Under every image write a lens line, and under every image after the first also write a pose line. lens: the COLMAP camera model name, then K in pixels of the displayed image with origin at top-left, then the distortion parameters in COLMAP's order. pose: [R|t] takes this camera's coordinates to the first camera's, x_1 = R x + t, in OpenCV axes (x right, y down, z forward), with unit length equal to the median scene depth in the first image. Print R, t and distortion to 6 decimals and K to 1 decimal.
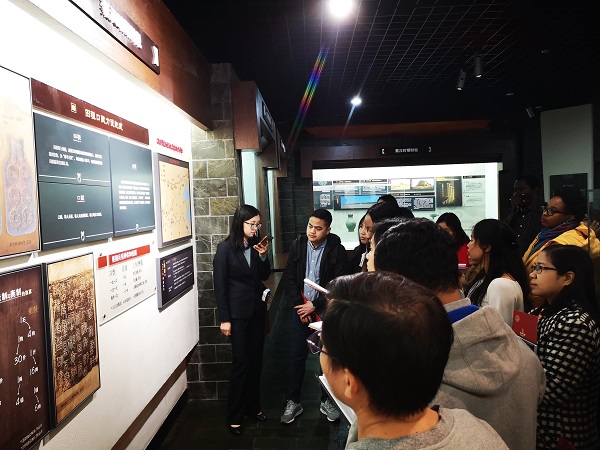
lens RADIAL K [[459.7, 0, 299.6], [0, 459.7, 224.4], [0, 0, 1]] dist [0.016828, -0.009649]
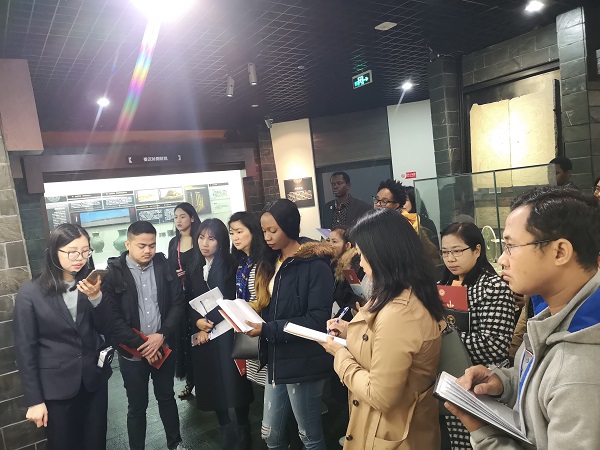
lens RADIAL K [[459.7, 0, 300.9], [0, 459.7, 224.9], [0, 0, 1]] dist [0.016828, -0.009649]
pose [[0.798275, -0.093597, 0.594976, -0.097099], [0.110450, 0.993848, 0.008154, -0.001191], [-0.592079, 0.059206, 0.803702, 0.068919]]
